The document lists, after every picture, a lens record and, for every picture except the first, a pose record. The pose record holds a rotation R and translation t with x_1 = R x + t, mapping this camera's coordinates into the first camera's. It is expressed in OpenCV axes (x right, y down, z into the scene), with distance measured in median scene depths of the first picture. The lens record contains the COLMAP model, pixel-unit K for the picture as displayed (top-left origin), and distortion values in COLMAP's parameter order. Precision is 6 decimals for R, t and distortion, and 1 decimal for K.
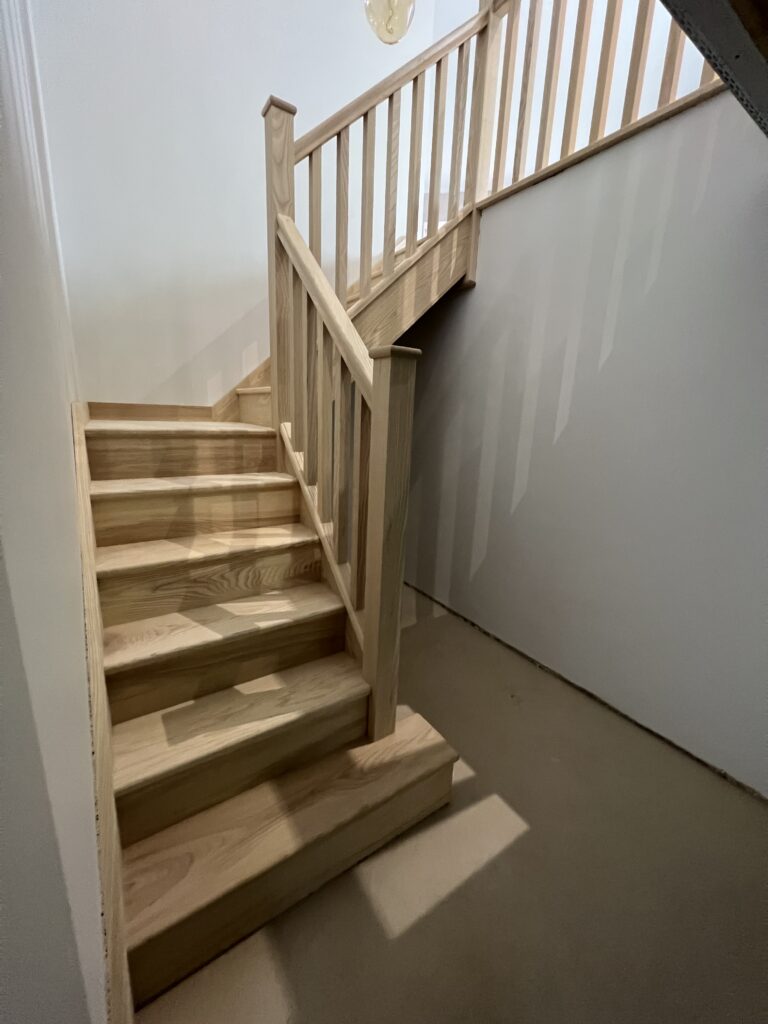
lens RADIAL K [[409.7, 0, 384.1], [0, 409.7, 508.8], [0, 0, 1]] dist [0.001505, 0.000460]
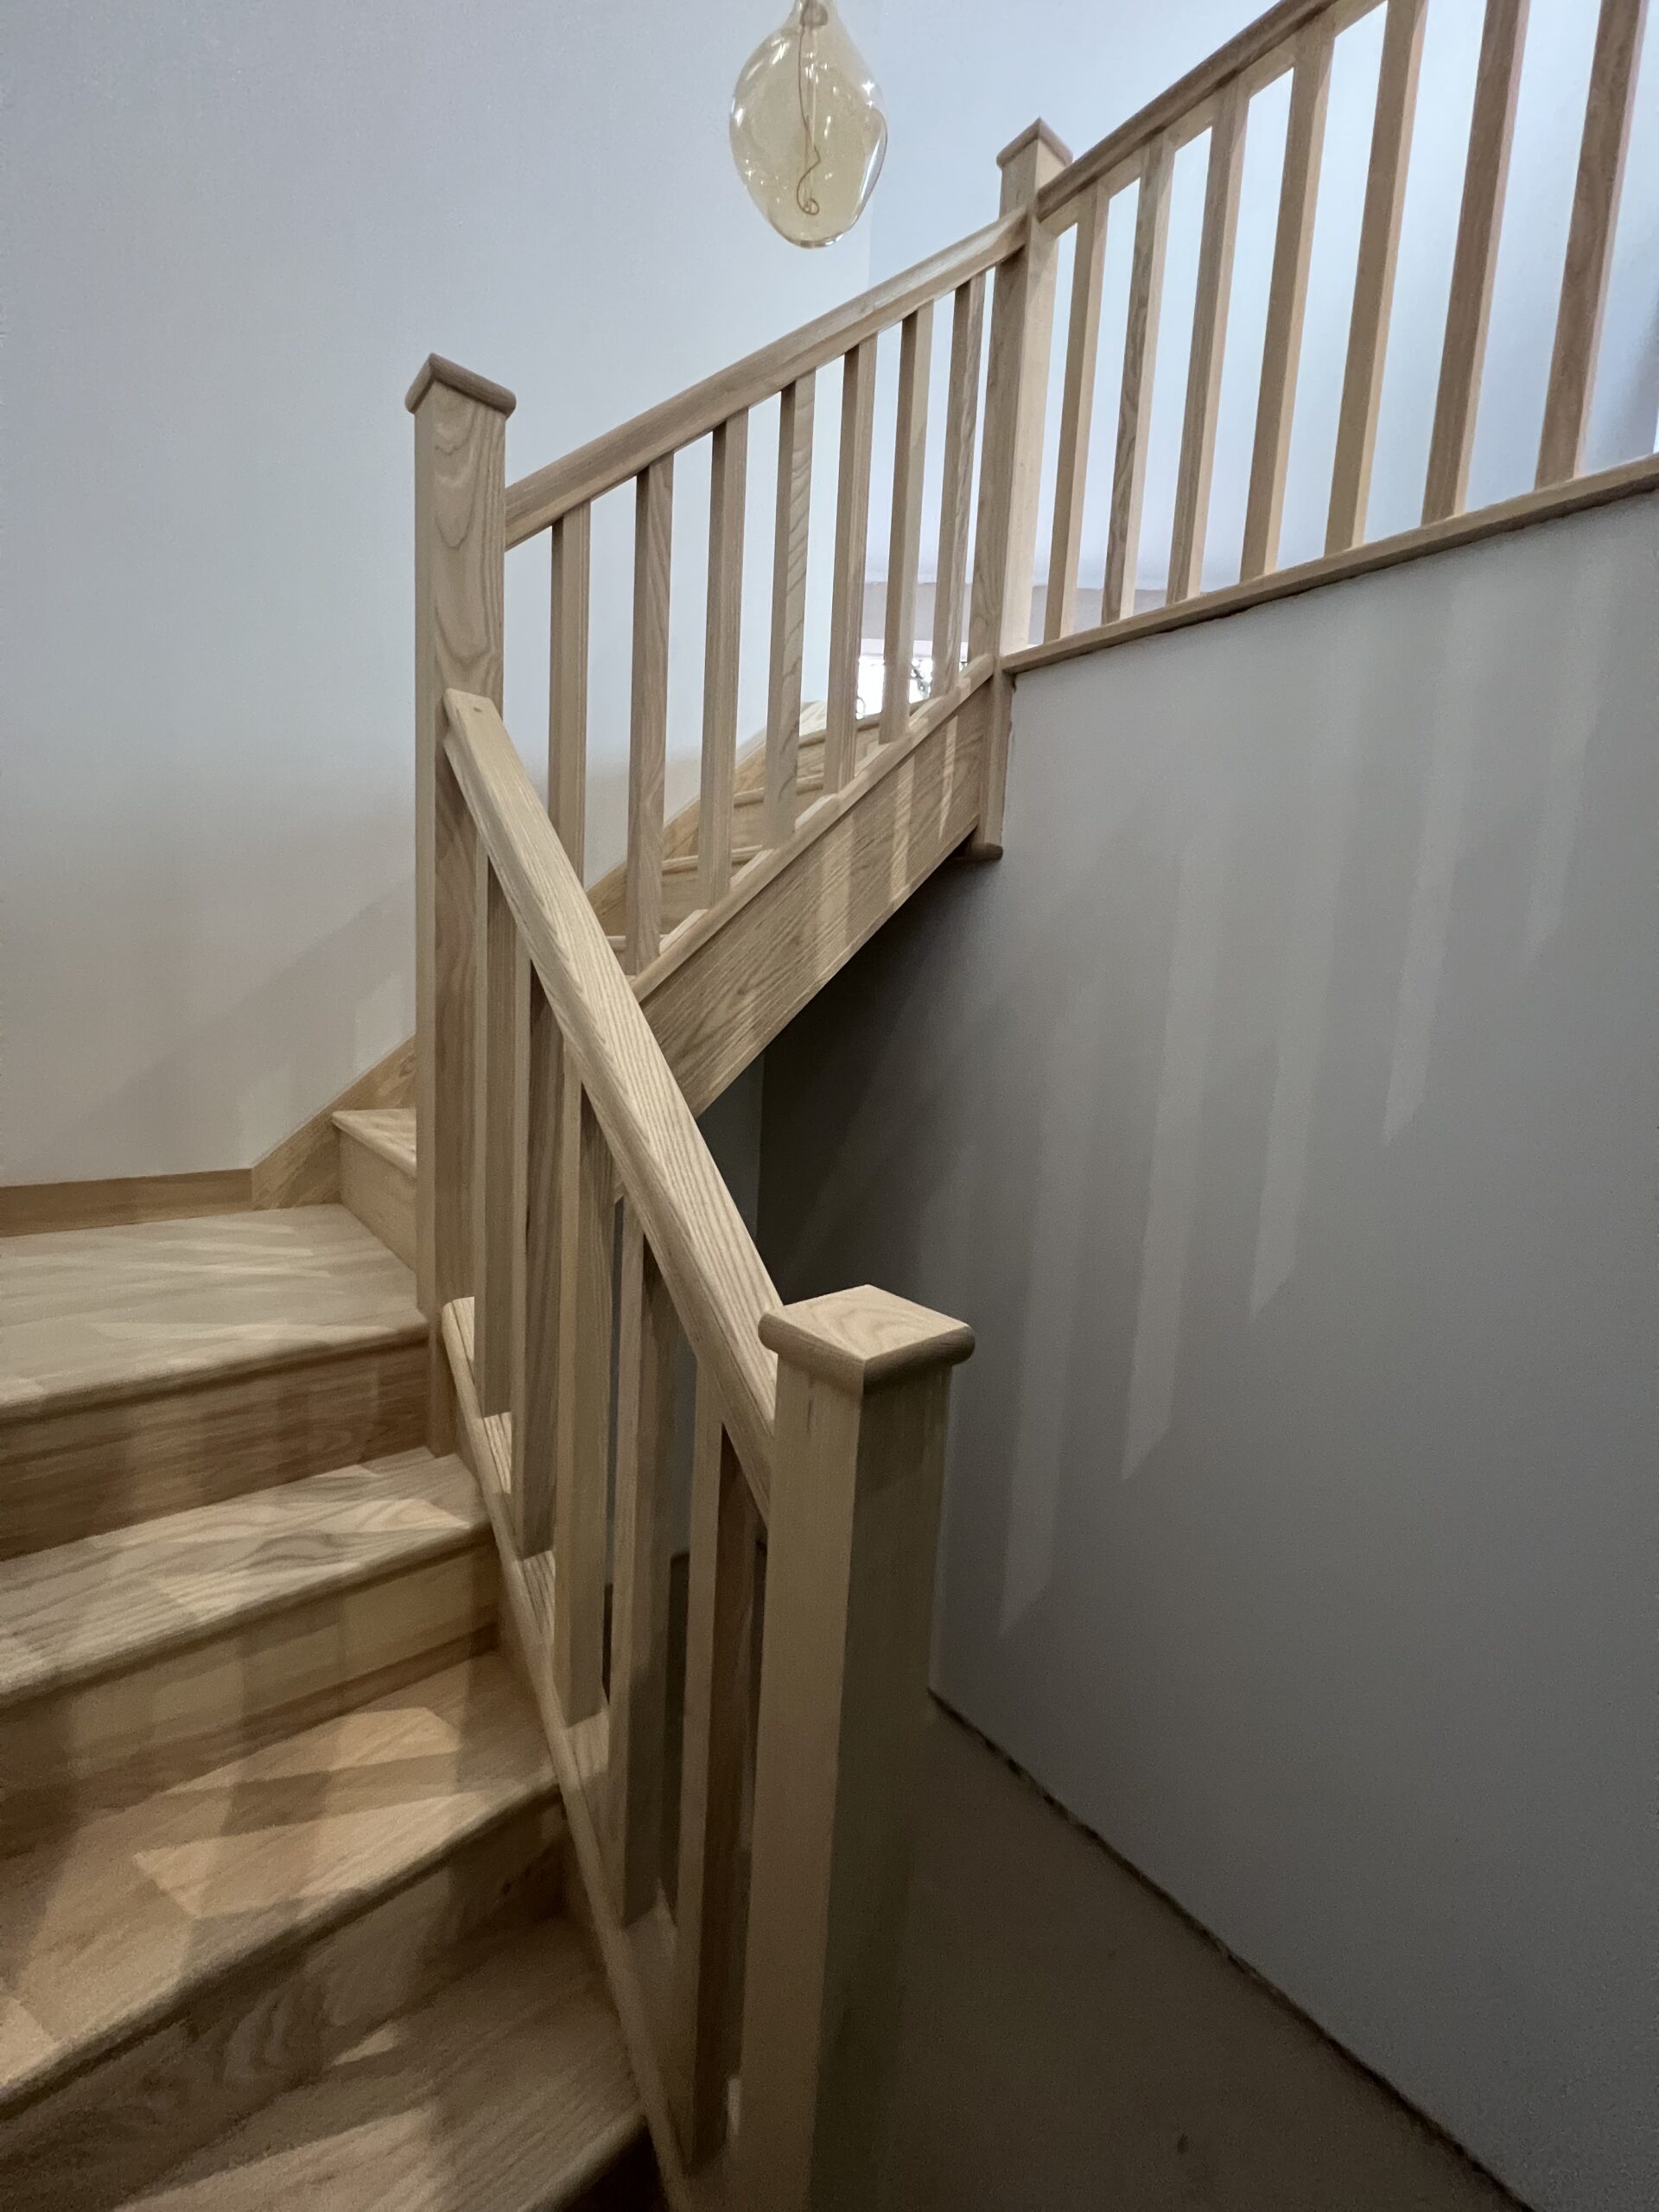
lens RADIAL K [[885.0, 0, 829.7], [0, 885.0, 1099.1], [0, 0, 1]] dist [0.001505, 0.000460]
pose [[0.993756, -0.000197, 0.111578, -0.035588], [0.012308, 0.994089, -0.107865, -0.294935], [-0.110897, 0.108564, 0.987884, 0.289758]]
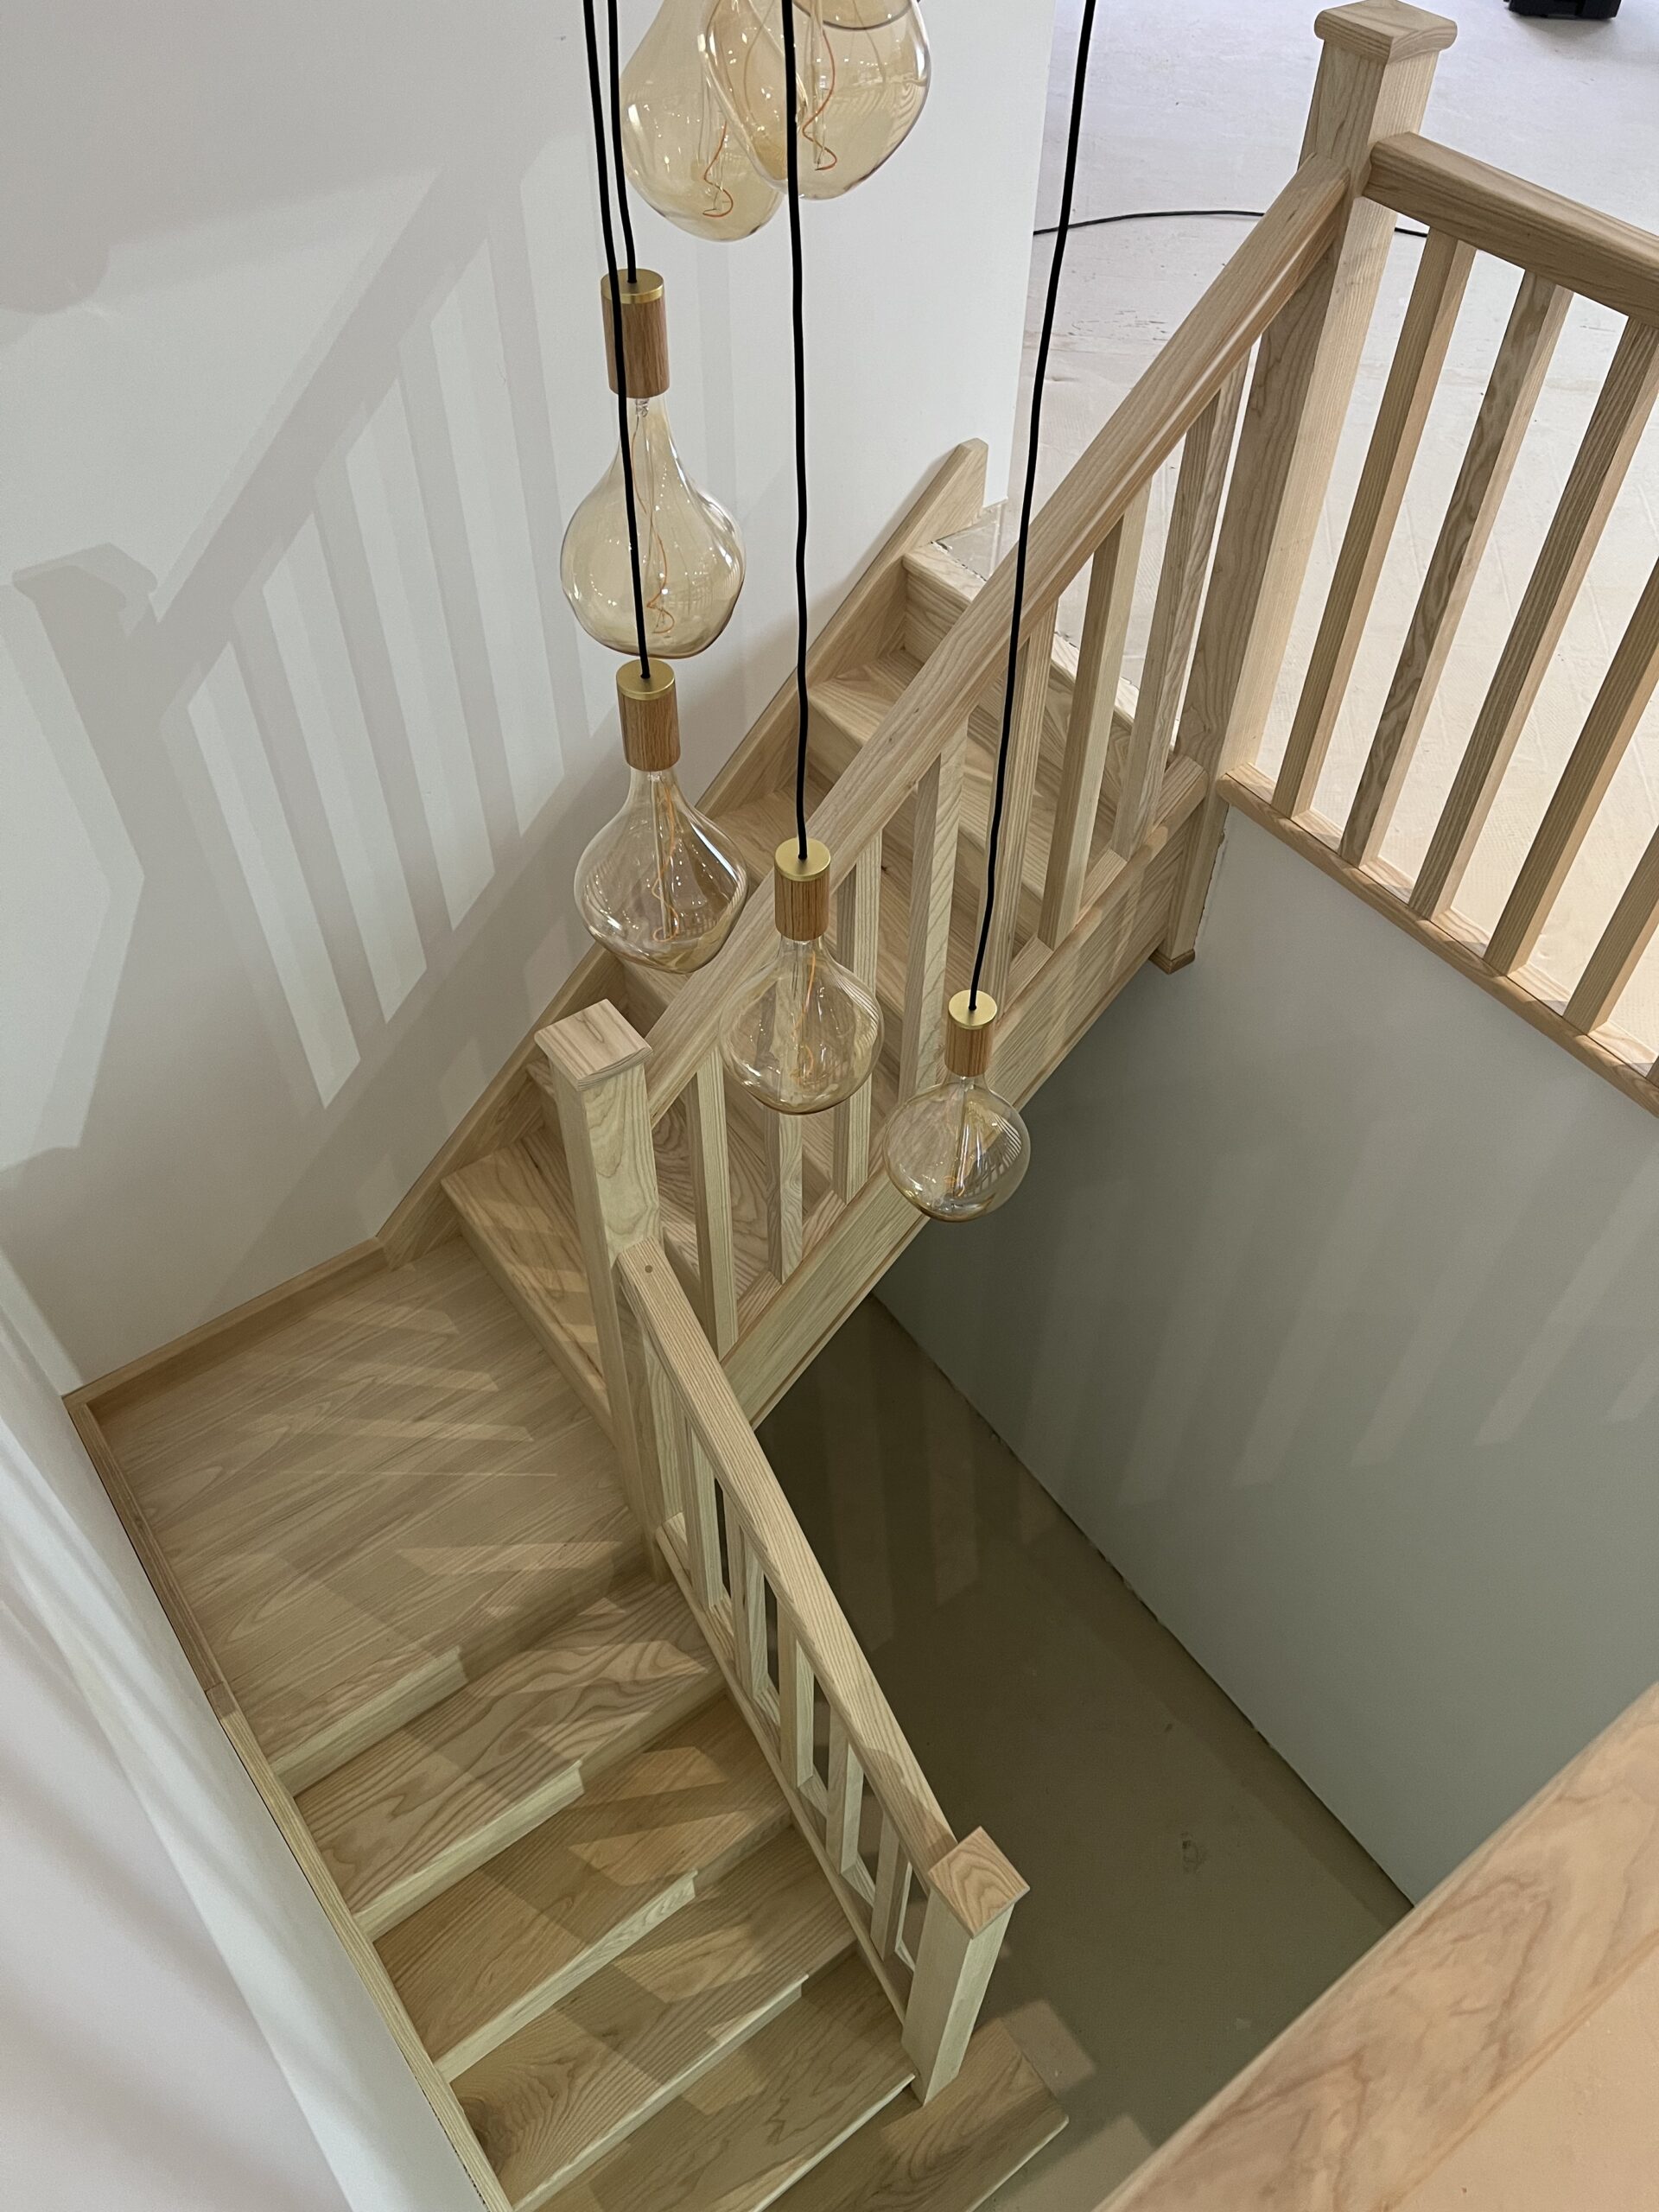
lens RADIAL K [[1659.8, 0, 832.5], [0, 1659.8, 1113.6], [0, 0, 1]] dist [0.050142, -0.043839]
pose [[0.998666, -0.051052, 0.007685, -0.076201], [0.036742, 0.807392, 0.588871, -1.510766], [-0.036267, -0.587803, 0.808191, -0.070153]]
